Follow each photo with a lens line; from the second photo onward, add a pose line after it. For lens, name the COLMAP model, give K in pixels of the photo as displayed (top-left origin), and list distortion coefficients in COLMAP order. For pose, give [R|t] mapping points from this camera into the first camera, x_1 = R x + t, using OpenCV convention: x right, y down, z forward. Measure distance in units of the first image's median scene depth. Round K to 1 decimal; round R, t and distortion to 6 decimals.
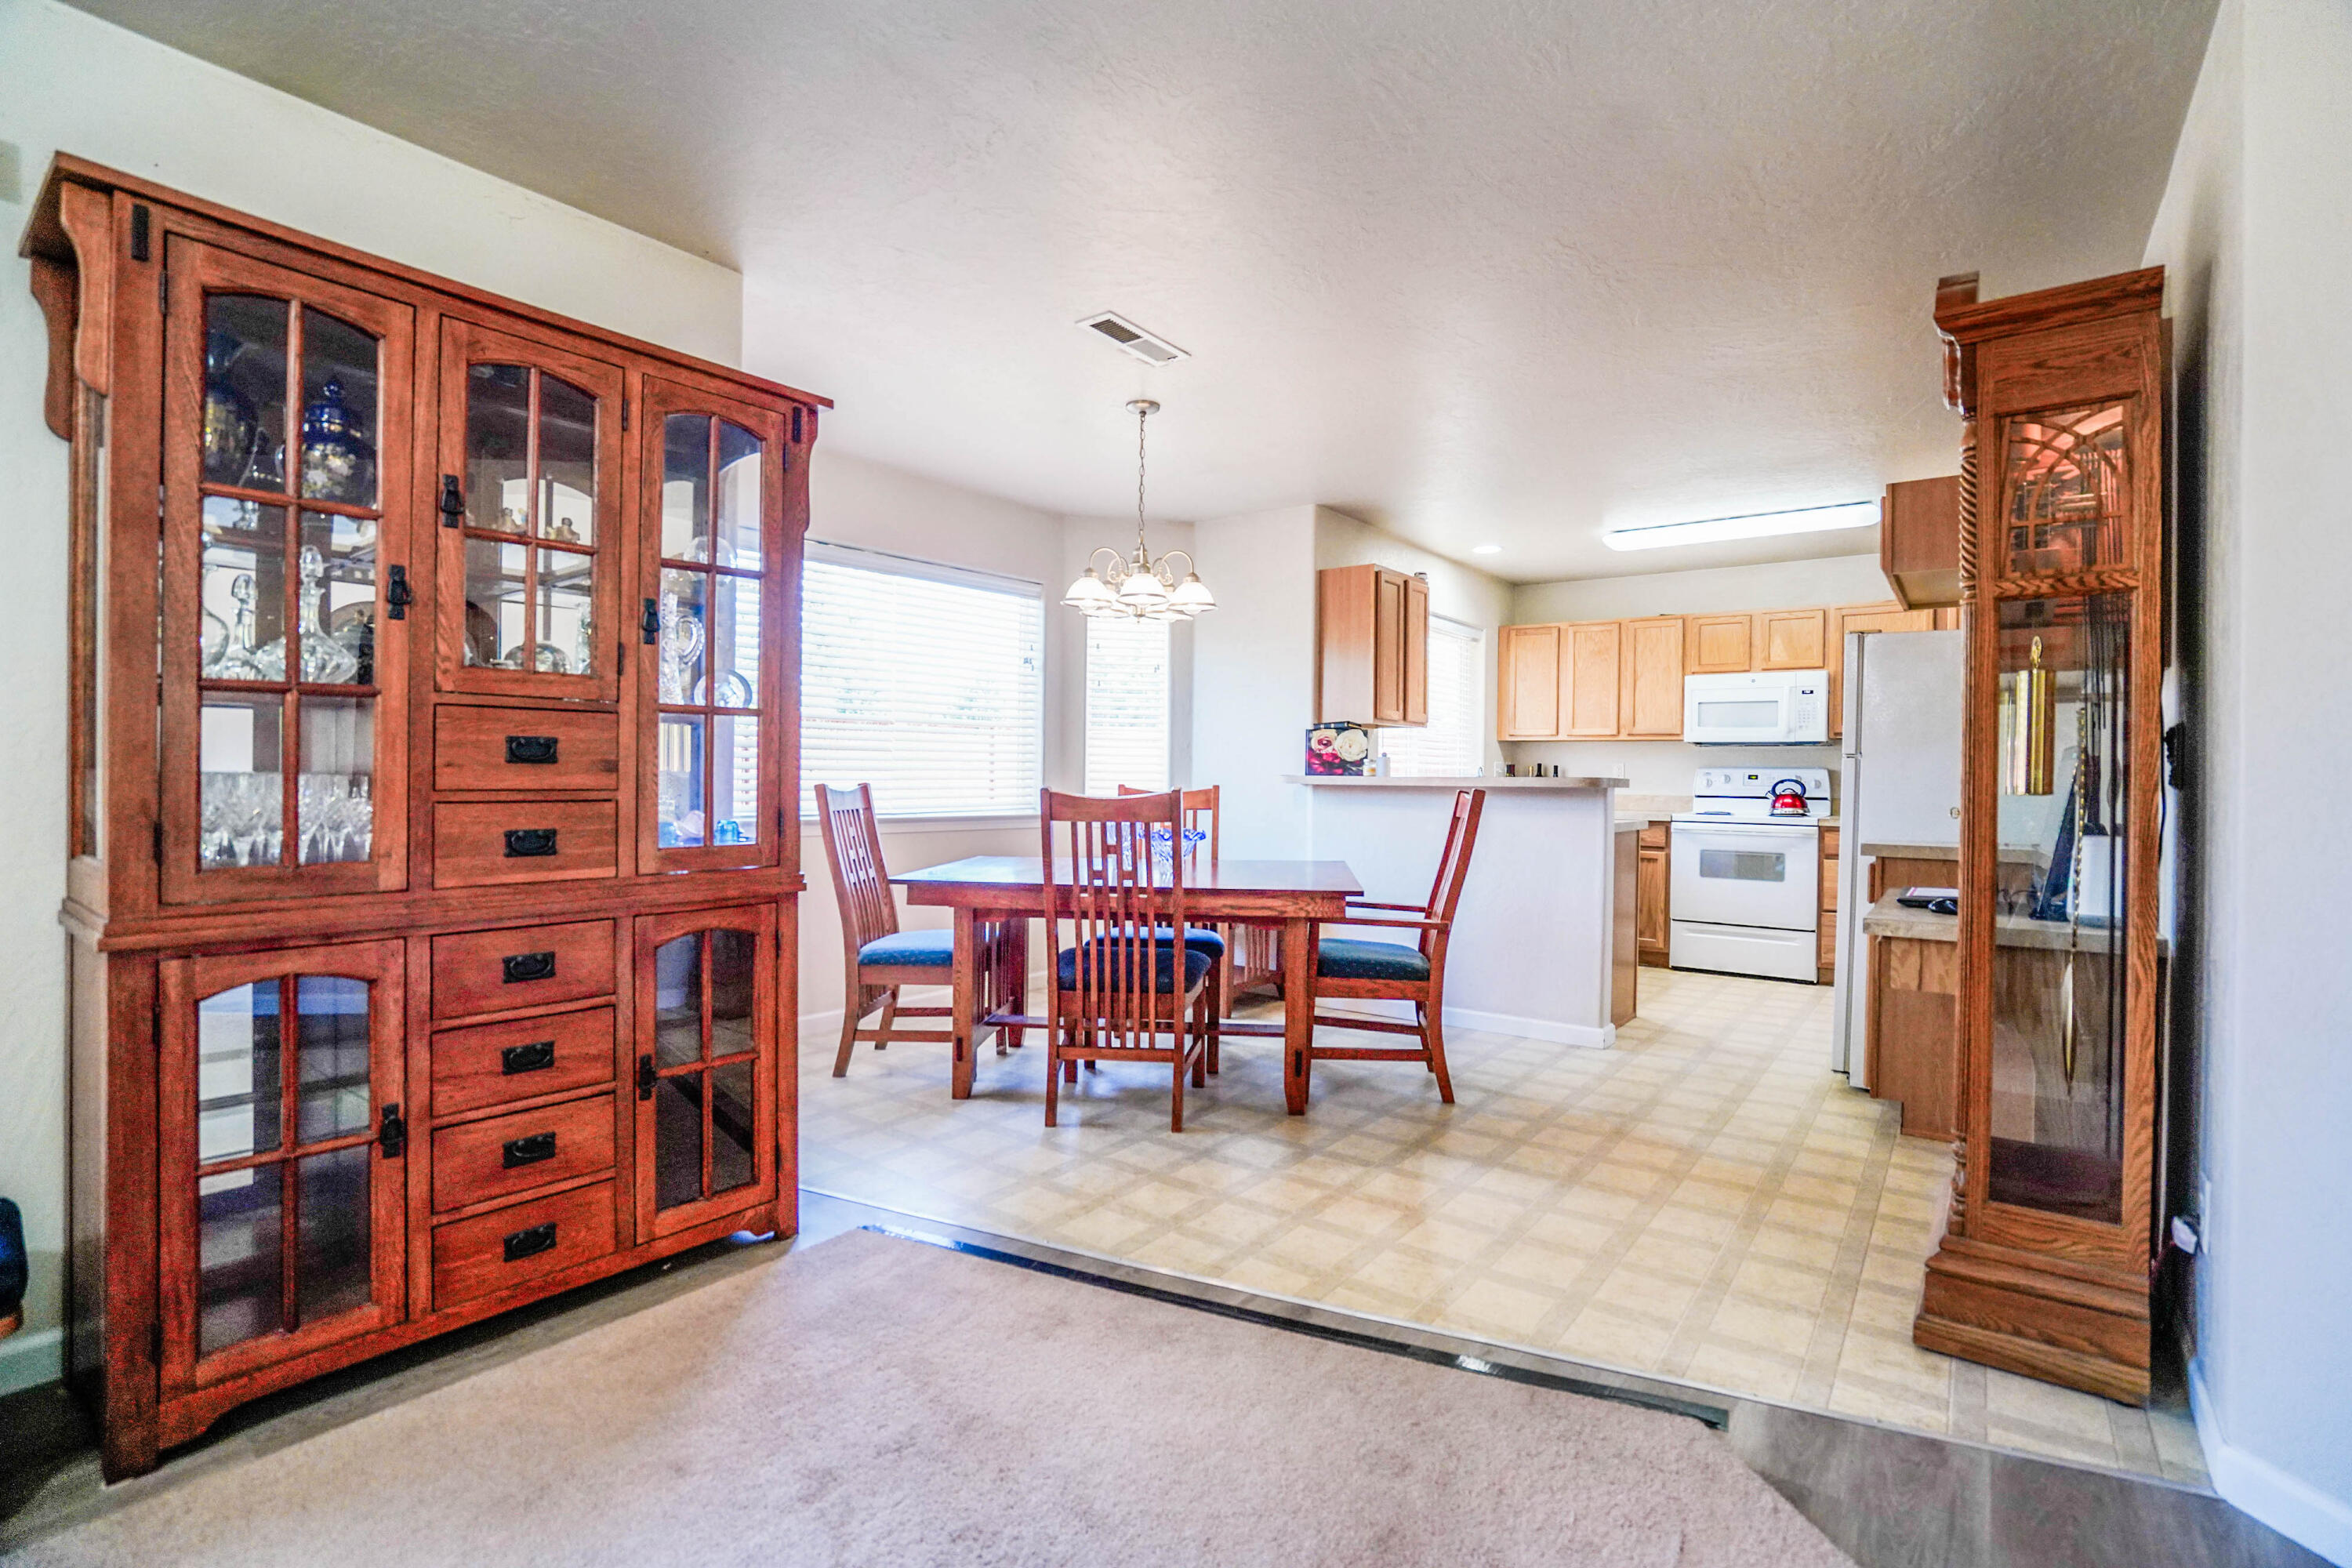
lens RADIAL K [[1085.3, 0, 1183.0], [0, 1085.3, 781.4], [0, 0, 1]] dist [-0.055080, 0.019141]
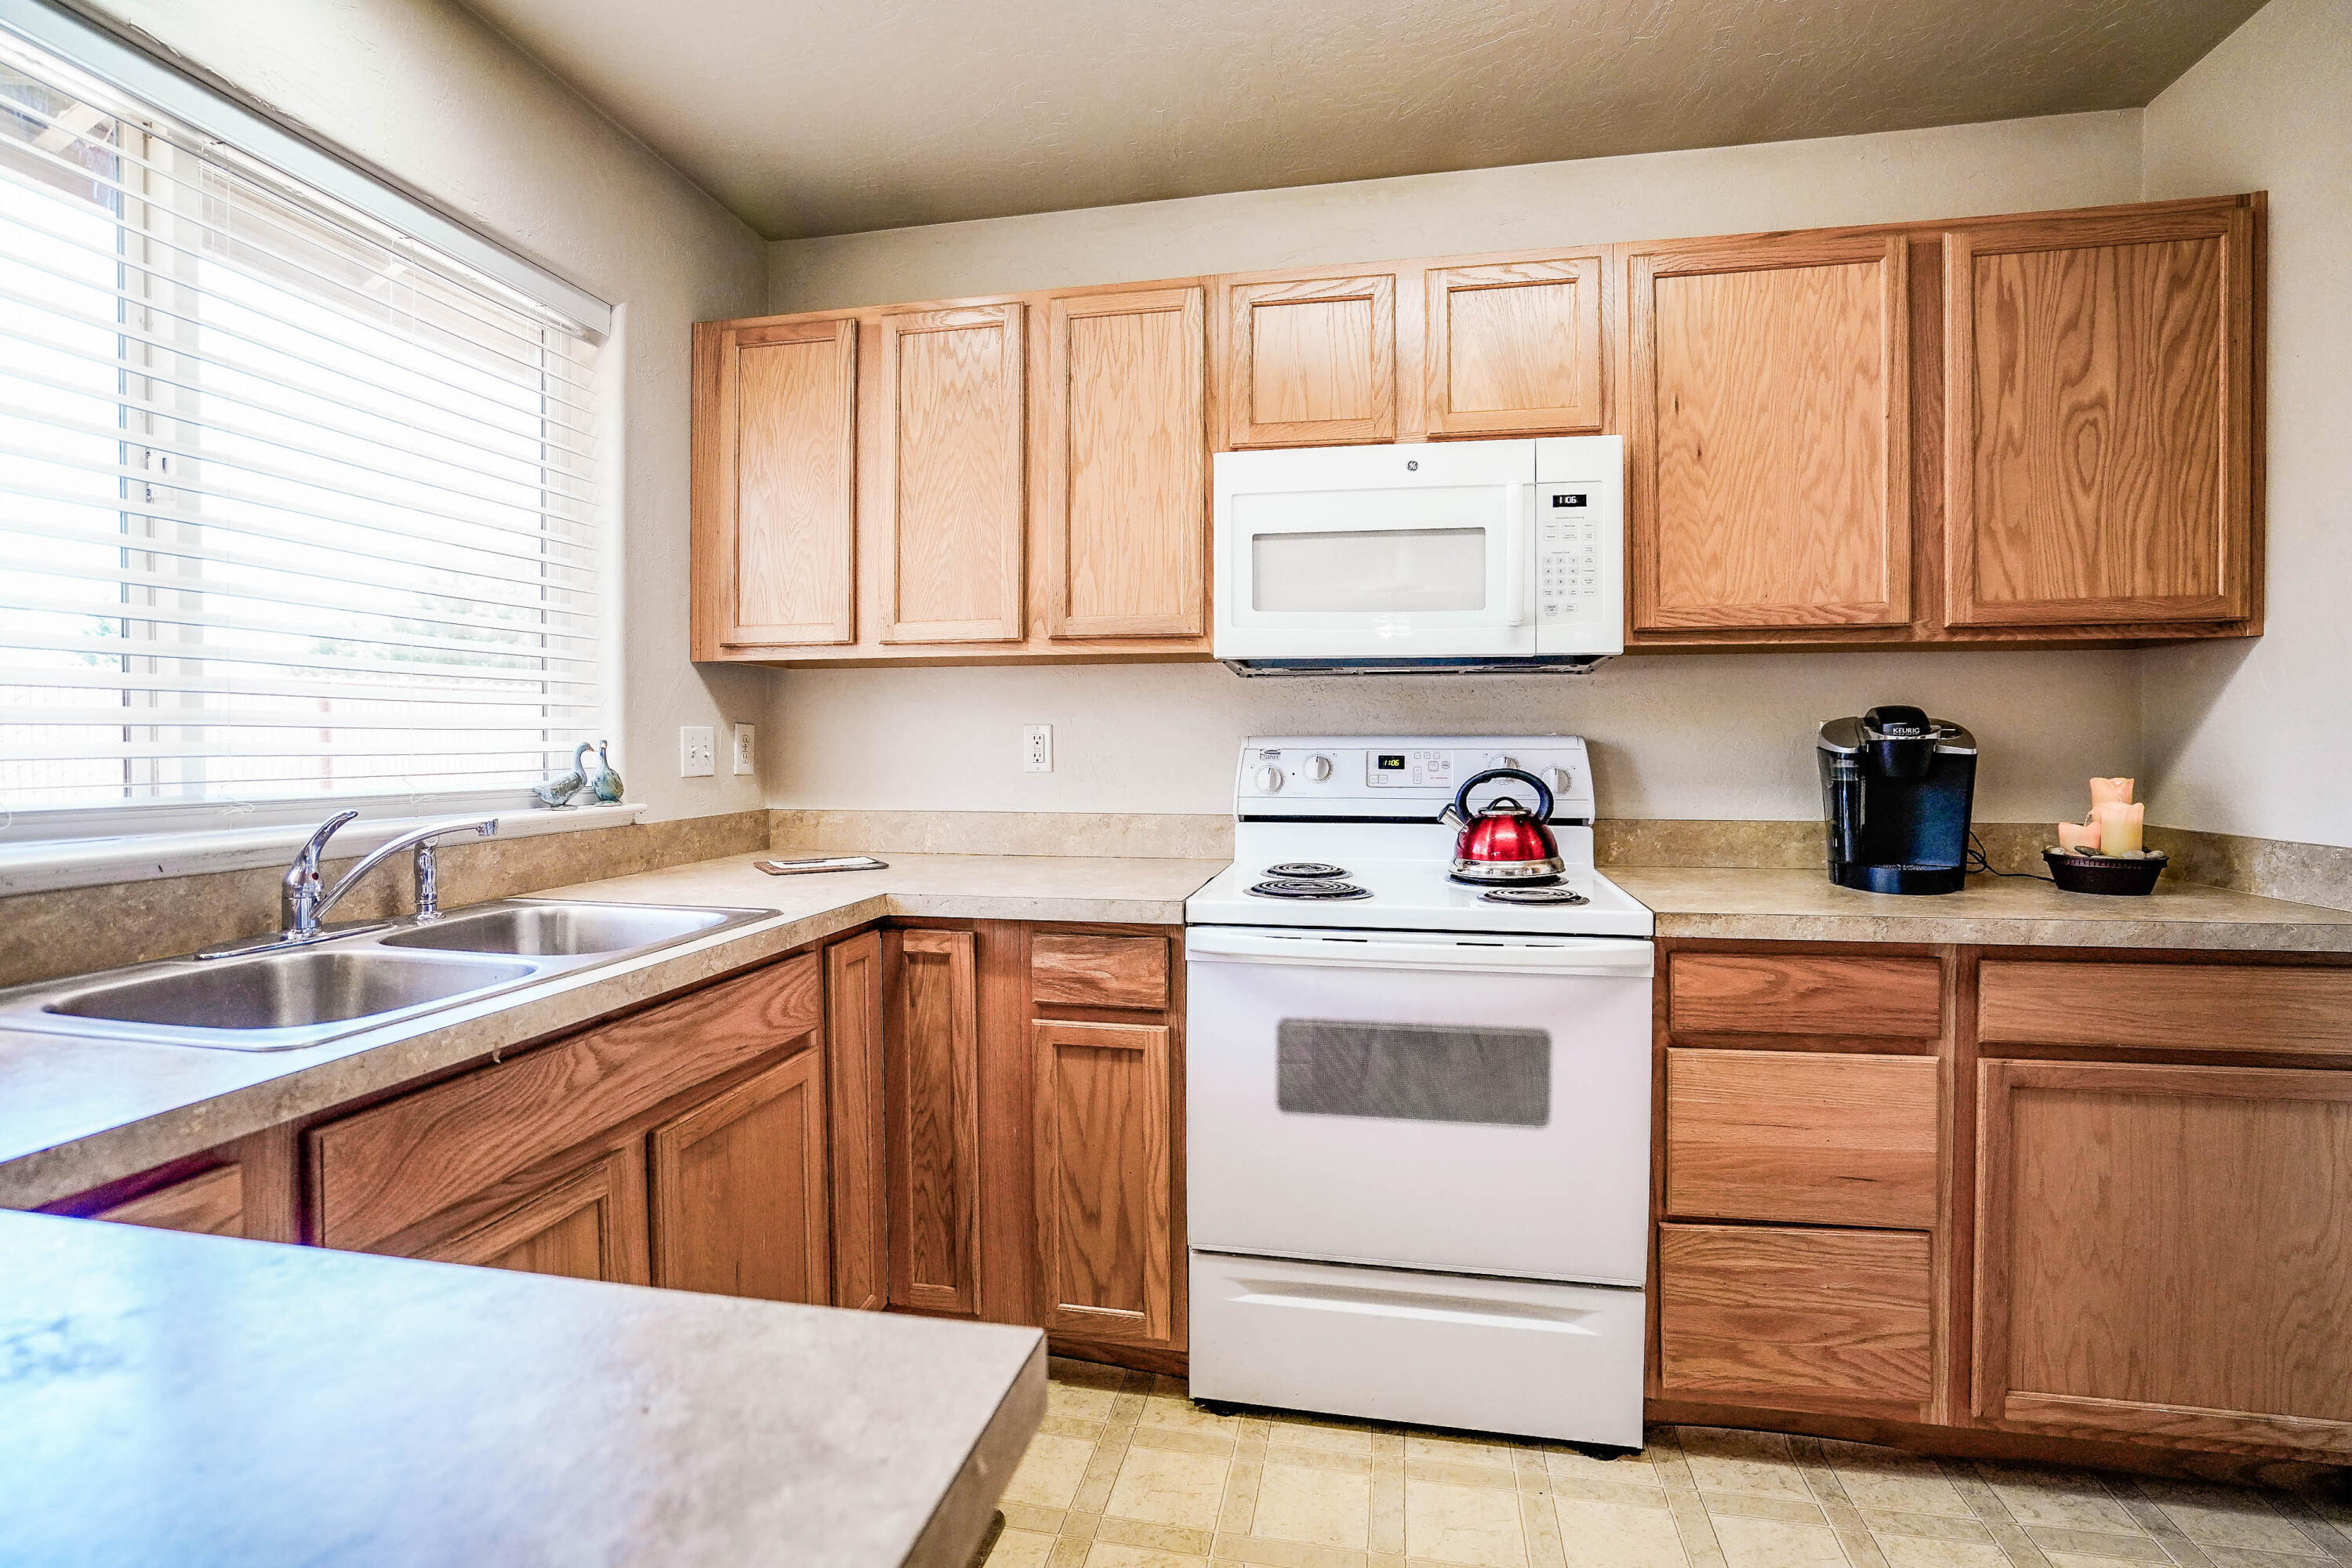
lens RADIAL K [[1085.3, 0, 1161.8], [0, 1085.3, 761.0], [0, 0, 1]] dist [-0.055080, 0.019141]
pose [[0.902027, -0.023421, 0.431044, 0.601991], [0.015924, 0.999653, 0.020993, -0.025465], [-0.431386, -0.012072, 0.902087, 1.374046]]
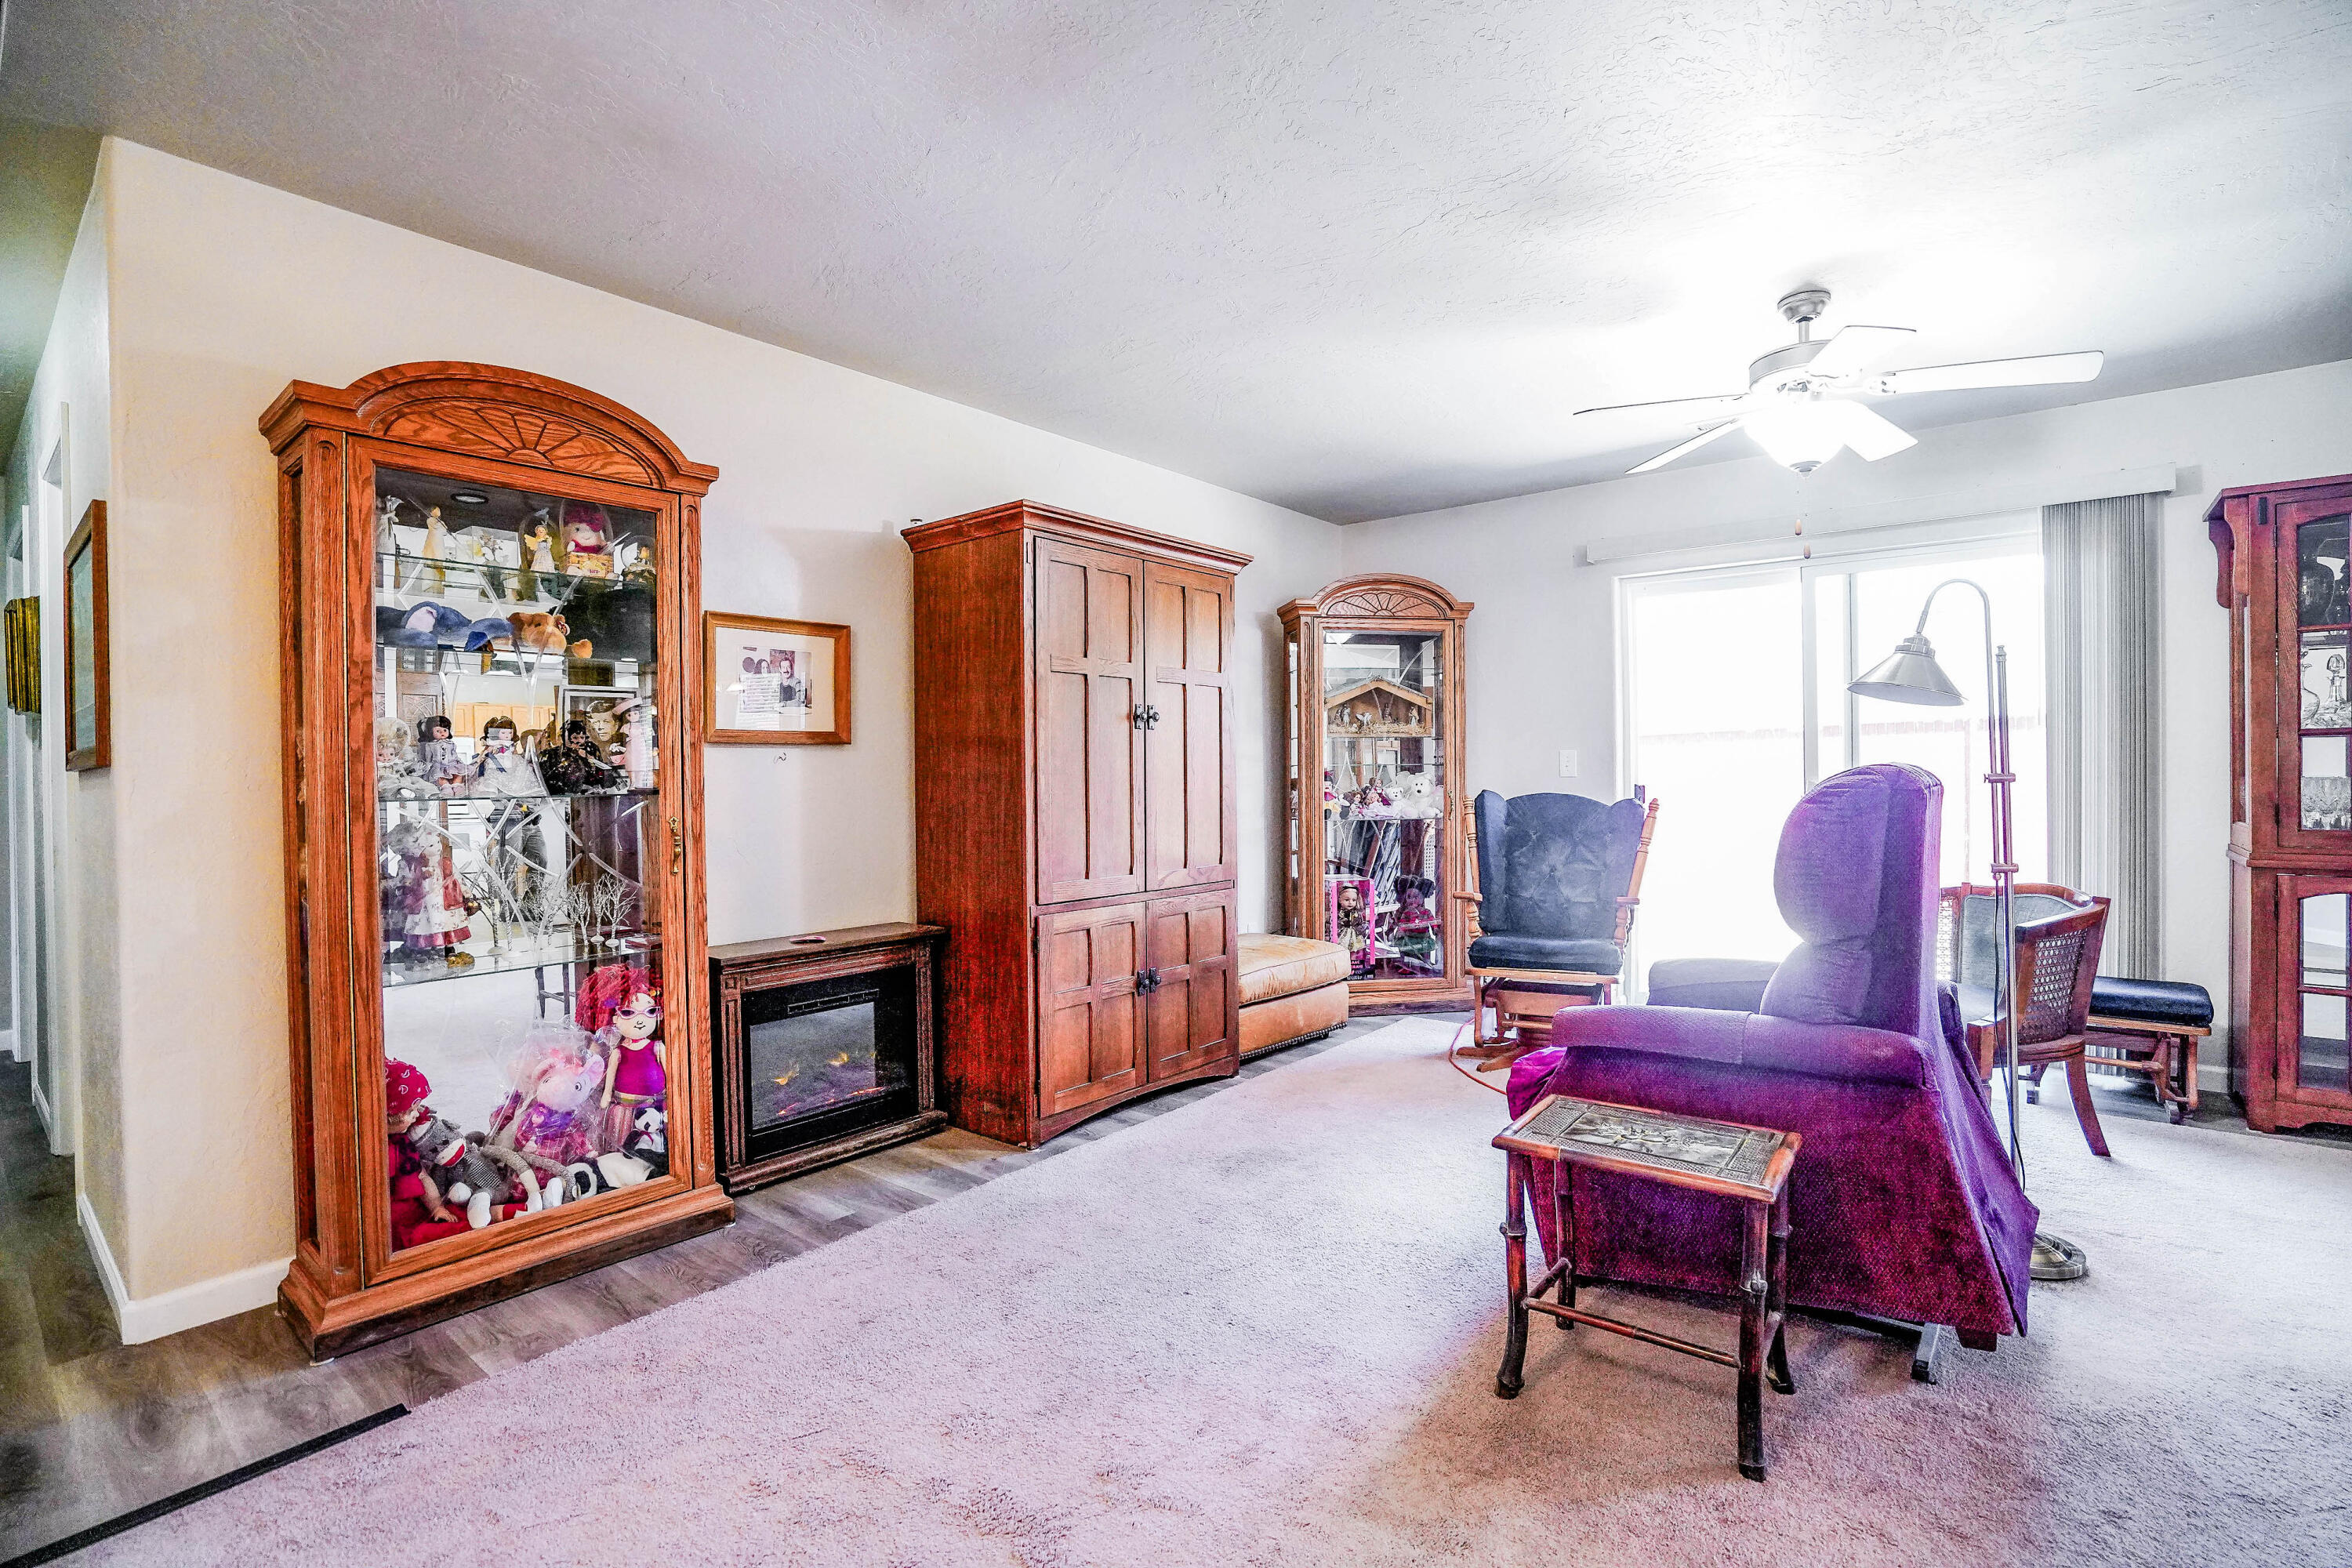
lens RADIAL K [[1085.3, 0, 1179.4], [0, 1085.3, 784.4], [0, 0, 1]] dist [-0.055080, 0.019141]
pose [[-0.029434, 0.000416, -0.999567, 0.508830], [0.005786, 0.999983, 0.000246, -0.004475], [0.999550, -0.005776, -0.029436, -0.489038]]
